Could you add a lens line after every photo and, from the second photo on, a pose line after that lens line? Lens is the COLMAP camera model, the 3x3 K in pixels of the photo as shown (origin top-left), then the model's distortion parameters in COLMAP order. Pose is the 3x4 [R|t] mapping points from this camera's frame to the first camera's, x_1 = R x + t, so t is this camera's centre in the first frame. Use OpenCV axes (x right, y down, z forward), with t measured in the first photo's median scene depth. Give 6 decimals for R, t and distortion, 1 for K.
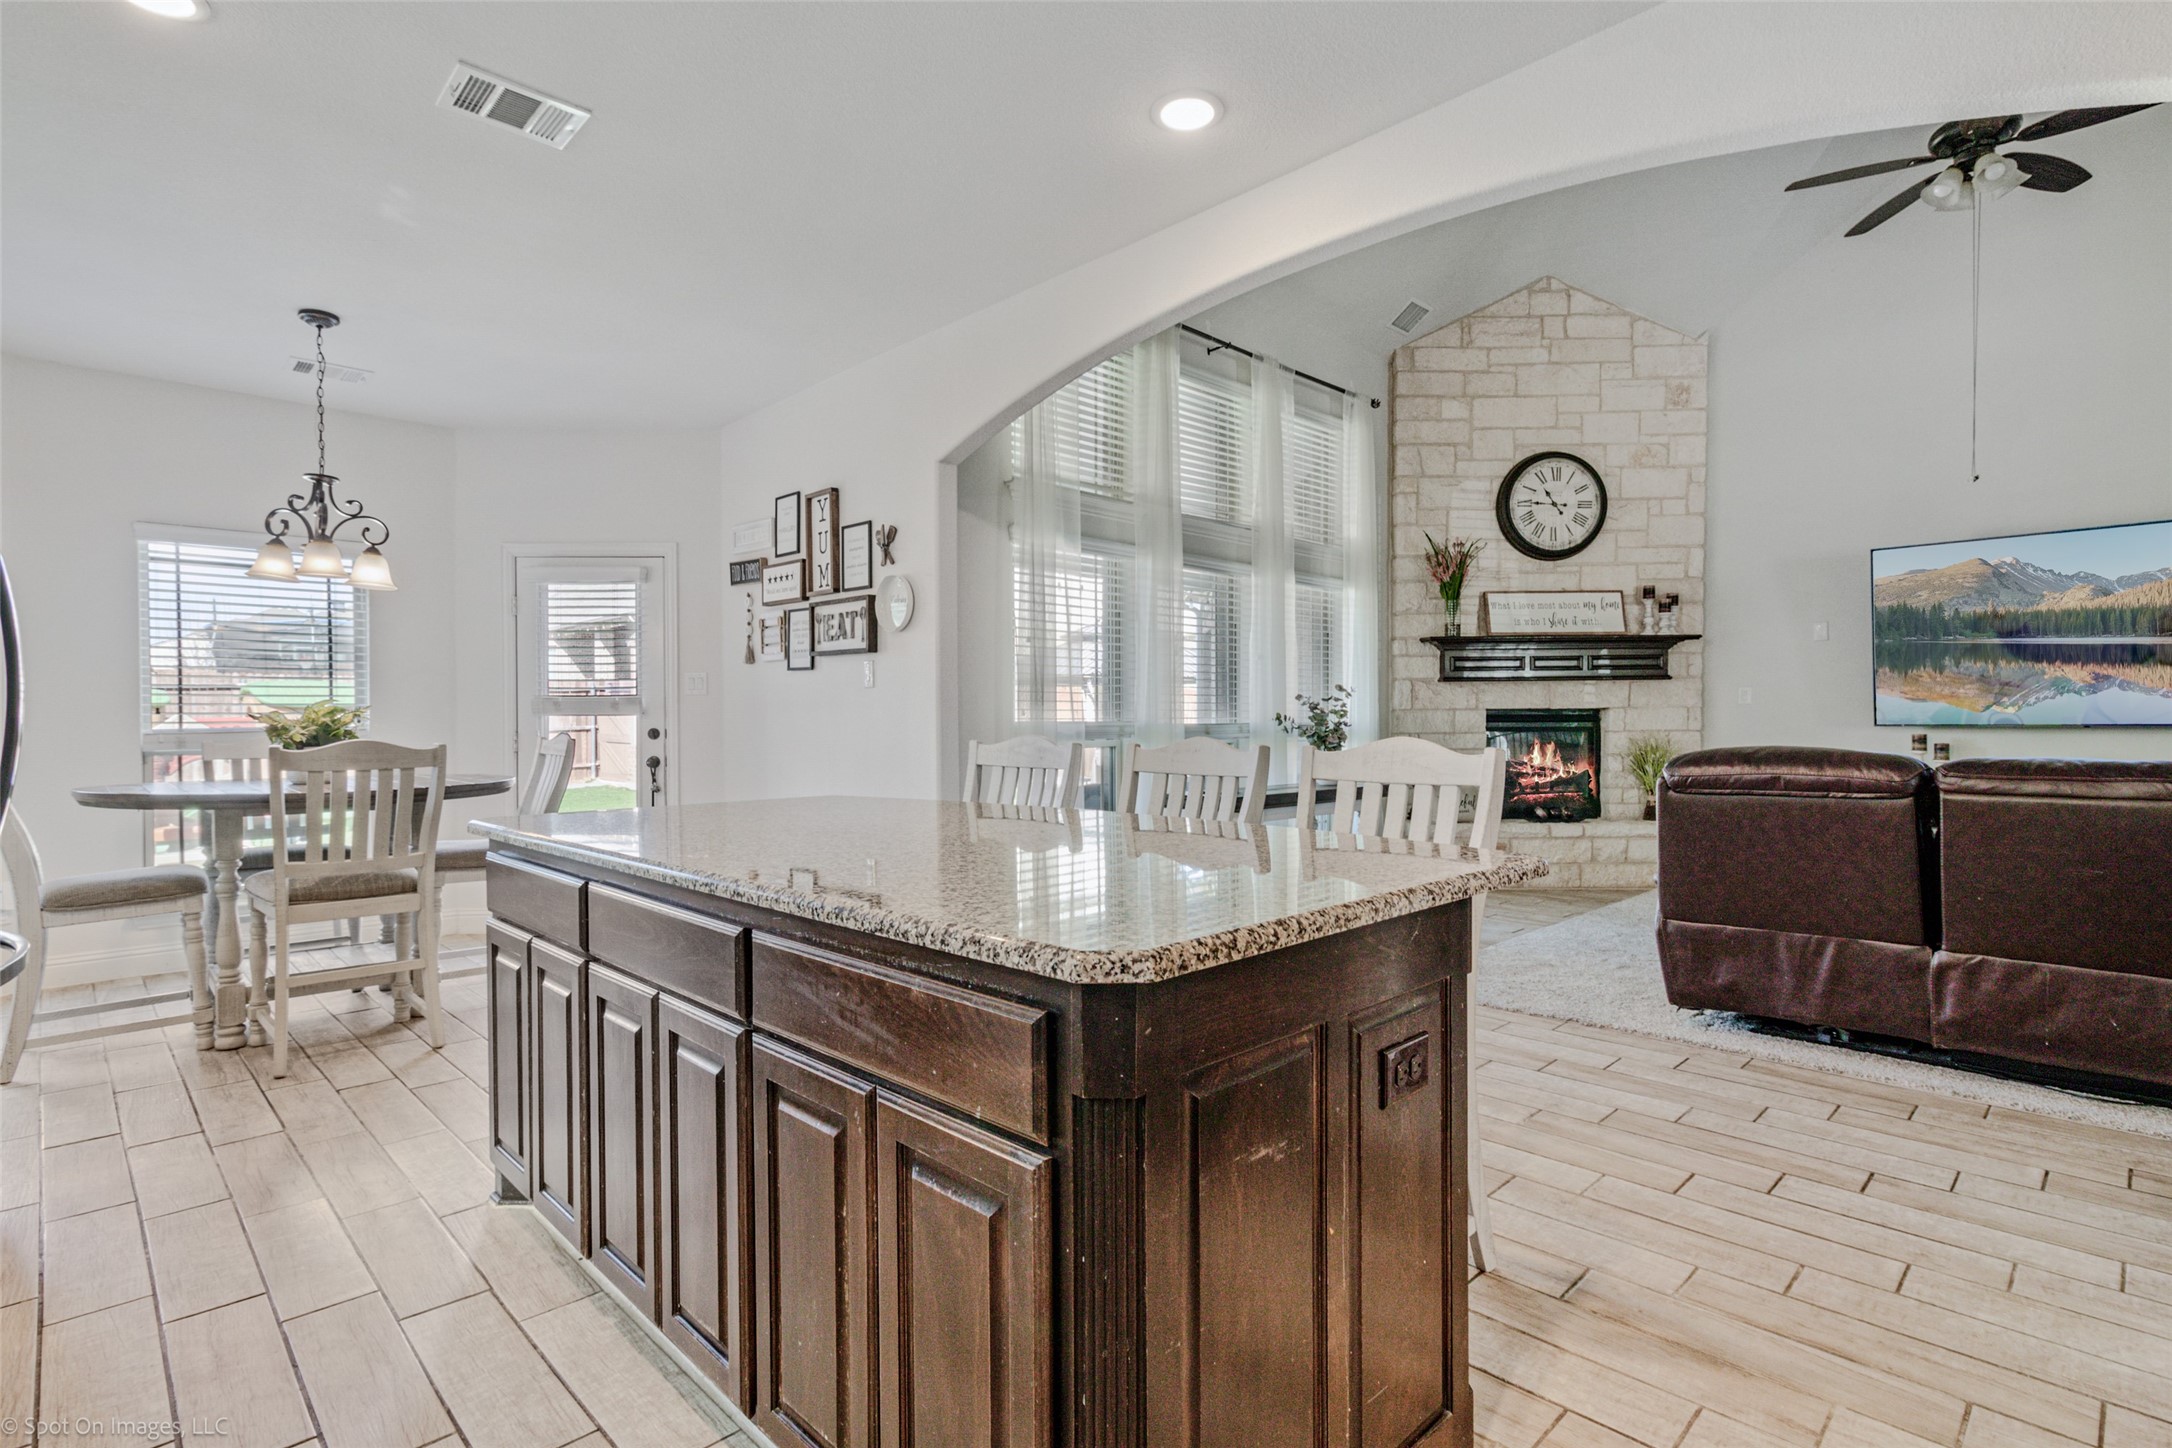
lens RADIAL K [[1036.9, 0, 1078.2], [0, 1036.9, 726.3], [0, 0, 1]] dist [0.006777, 0.001595]
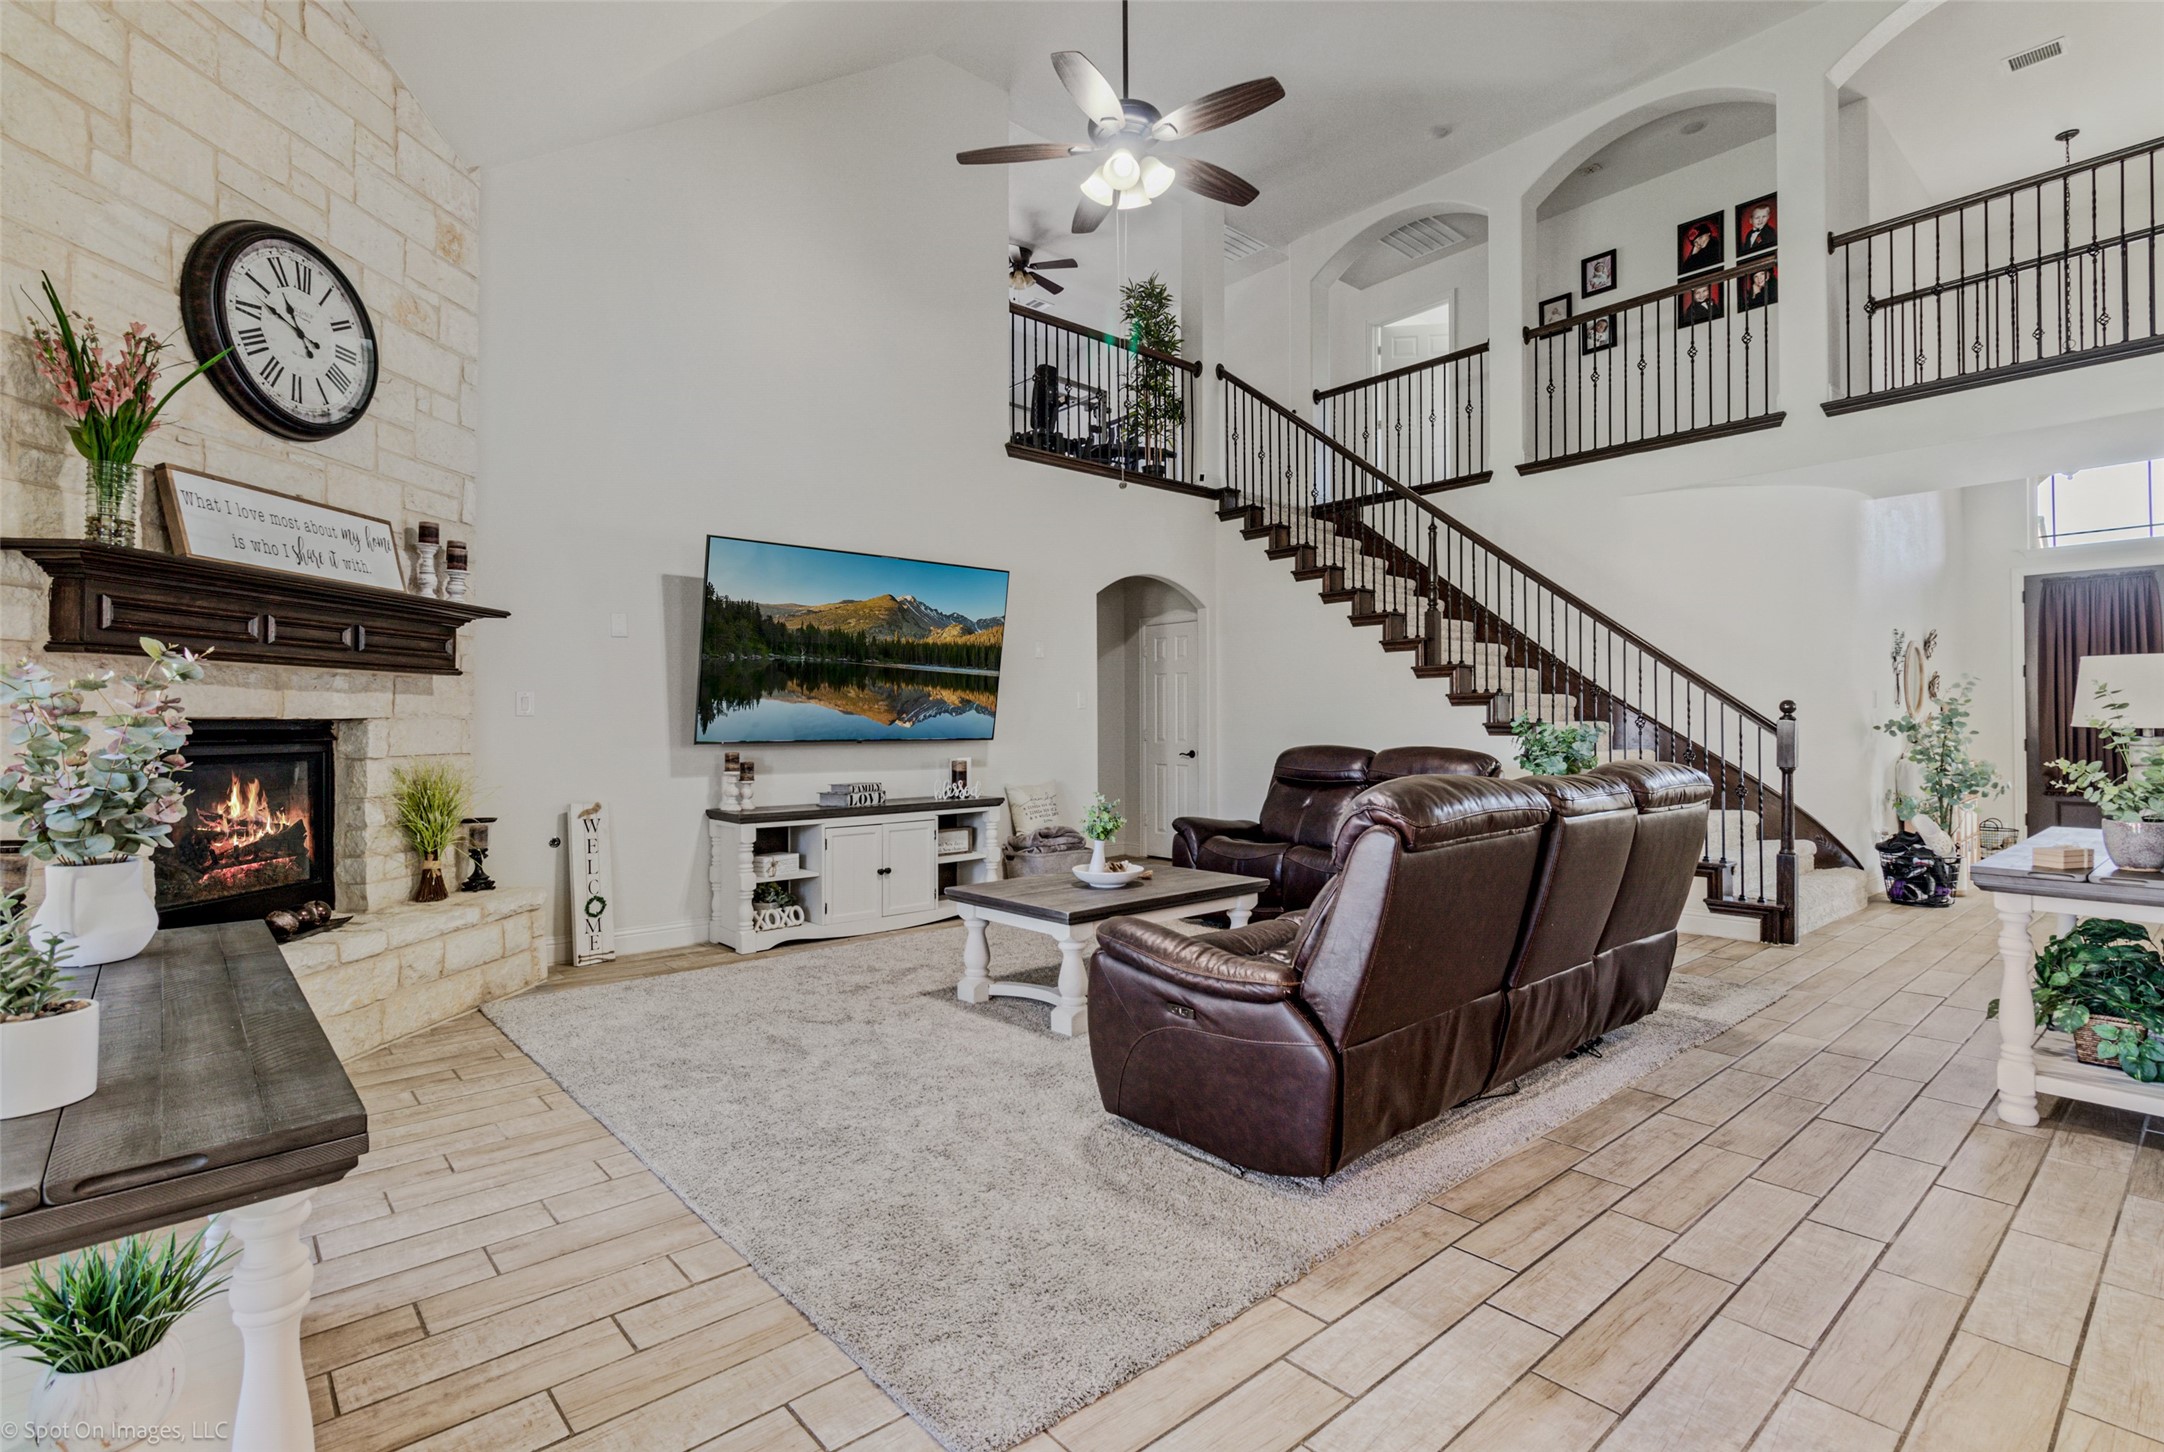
lens RADIAL K [[1033.1, 0, 1092.7], [0, 1033.1, 712.1], [0, 0, 1]] dist [0.006777, 0.001595]
pose [[0.063313, 0.018366, 0.997825, -0.042060], [0.013352, 0.999726, -0.019248, -0.004765], [-0.997904, 0.014541, 0.063050, 0.560162]]
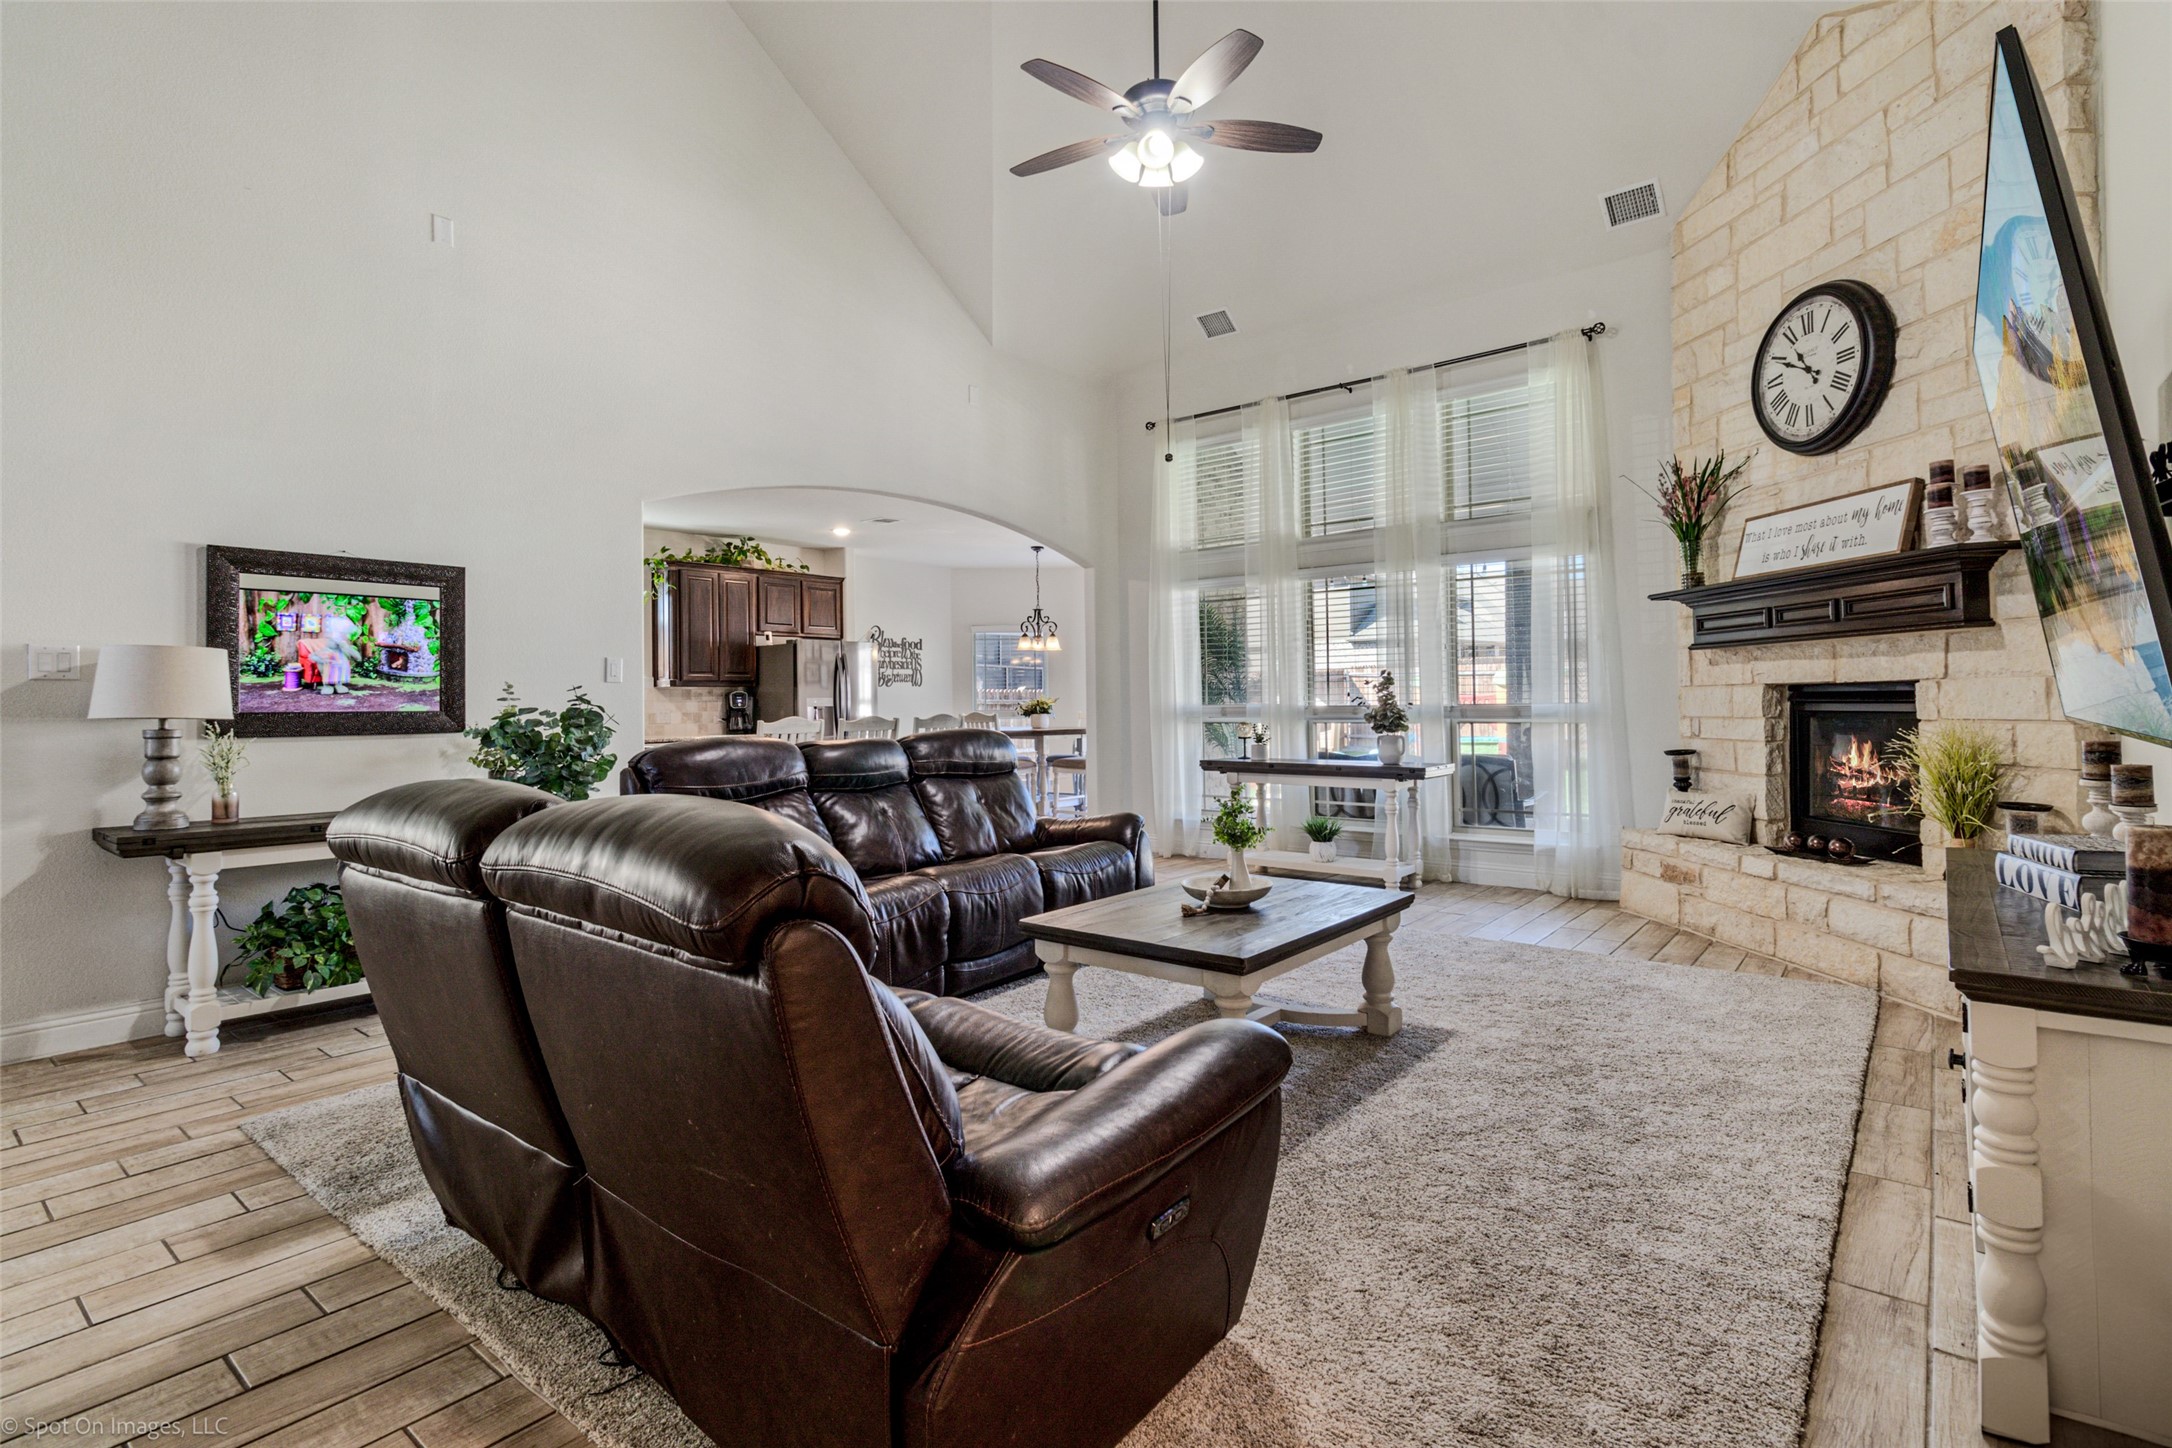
lens RADIAL K [[1036.9, 0, 1076.6], [0, 1036.9, 681.7], [0, 0, 1]] dist [0.006777, 0.001595]
pose [[0.087345, -0.015766, -0.996053, 1.056956], [-0.004510, 0.999858, -0.016222, -0.005335], [0.996168, 0.005909, 0.087262, 0.483030]]
